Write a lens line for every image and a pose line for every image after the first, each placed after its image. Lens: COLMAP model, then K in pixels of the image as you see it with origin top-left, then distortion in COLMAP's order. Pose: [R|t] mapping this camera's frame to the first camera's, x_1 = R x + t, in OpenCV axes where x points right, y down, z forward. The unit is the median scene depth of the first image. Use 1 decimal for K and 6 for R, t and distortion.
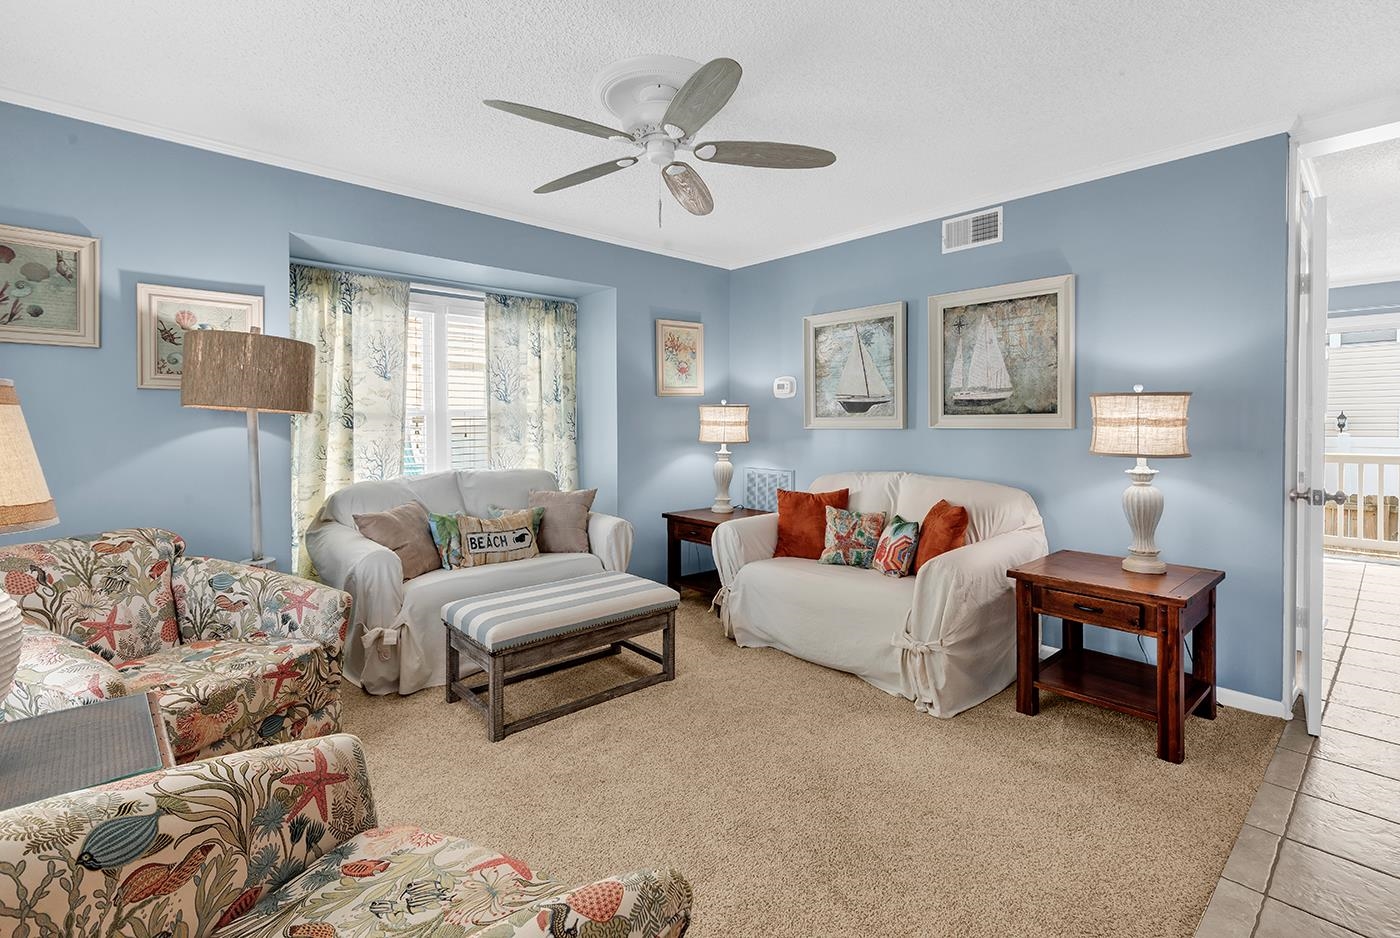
lens RADIAL K [[653.3, 0, 713.2], [0, 653.3, 426.6], [0, 0, 1]] dist [0.001889, 0.000067]
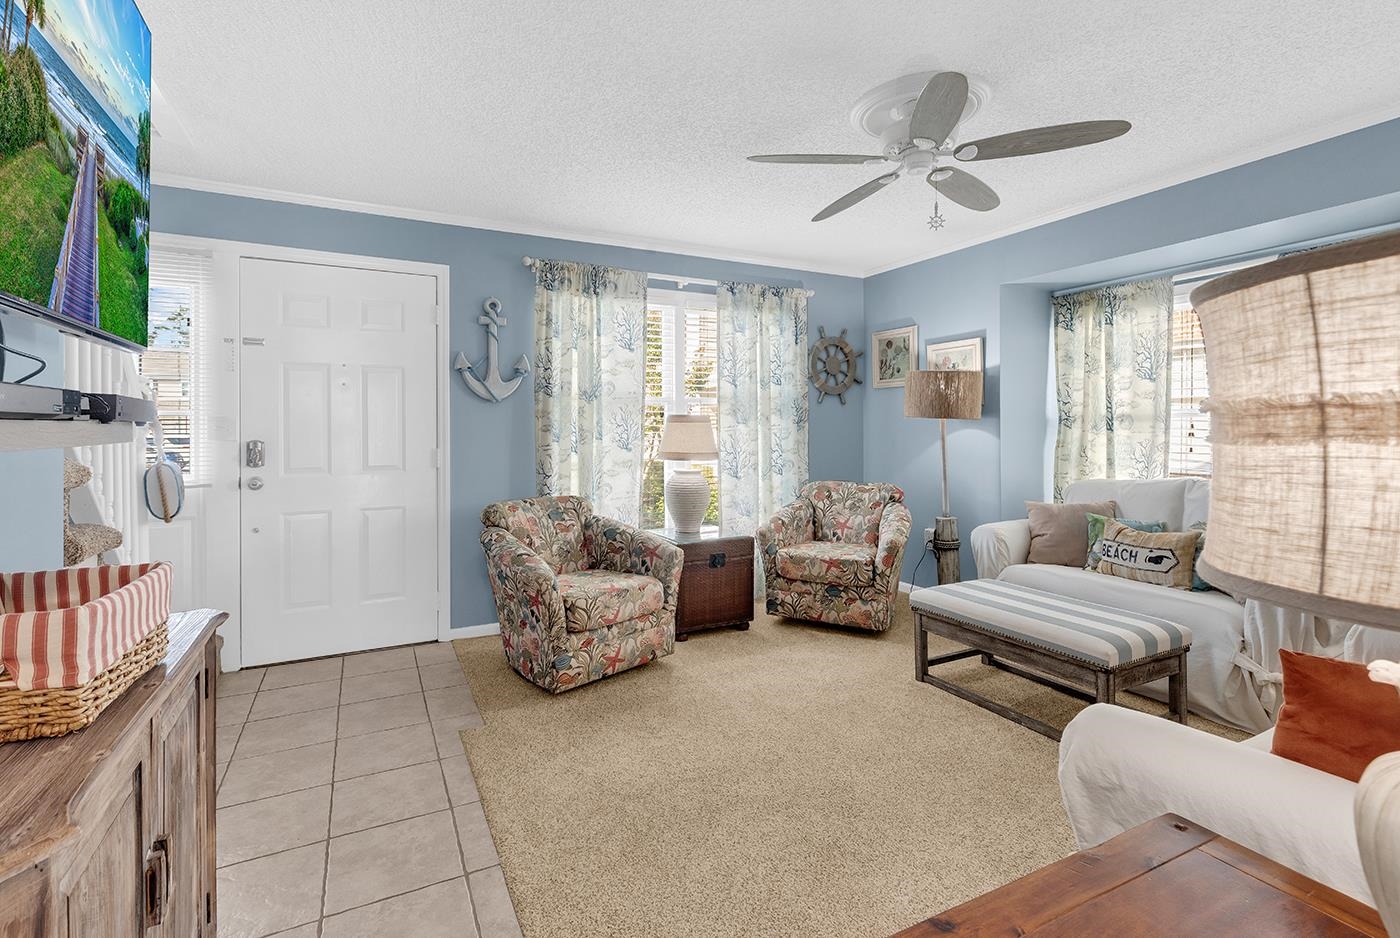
lens RADIAL K [[653.3, 0, 707.7], [0, 653.3, 433.5], [0, 0, 1]] dist [0.001889, 0.000067]
pose [[-0.271844, 0.010562, -0.962283, 0.687003], [0.002360, 0.999944, 0.010308, -0.004605], [0.962338, 0.000531, -0.271854, 0.665704]]
